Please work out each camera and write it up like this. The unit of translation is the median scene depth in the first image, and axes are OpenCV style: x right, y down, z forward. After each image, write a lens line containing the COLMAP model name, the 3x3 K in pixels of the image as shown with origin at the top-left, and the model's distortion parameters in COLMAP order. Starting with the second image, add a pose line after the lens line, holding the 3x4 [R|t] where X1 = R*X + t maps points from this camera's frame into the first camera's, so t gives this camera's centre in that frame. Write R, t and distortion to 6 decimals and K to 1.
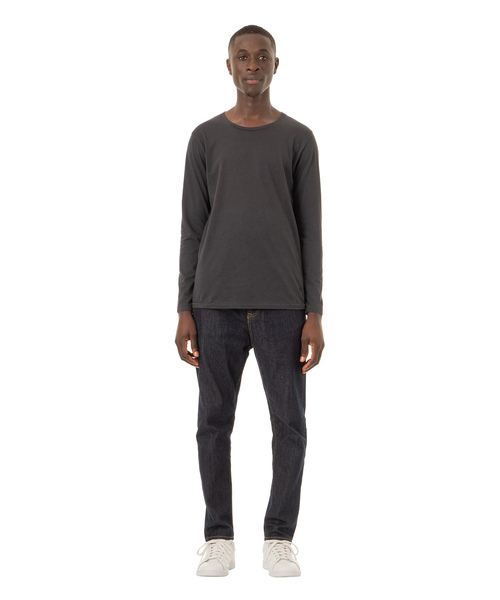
lens RADIAL K [[2165.4, 0, 246.1], [0, 2165.4, 300.2], [0, 0, 1]] dist [0.466333, 0.000000]
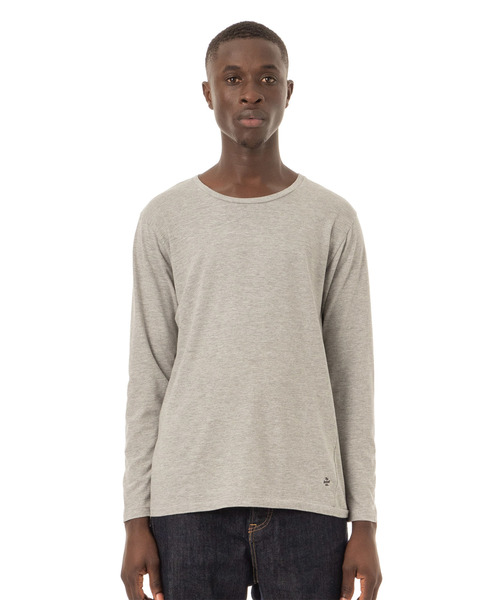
lens RADIAL K [[1652.1, 0, 251.0], [0, 1652.1, 299.0], [0, 0, 1]] dist [0.133505, 0.000000]
pose [[0.999672, -0.016912, 0.019231, -0.005938], [0.016539, 0.999675, 0.019405, -0.062097], [-0.019553, -0.019081, 0.999627, 0.563786]]
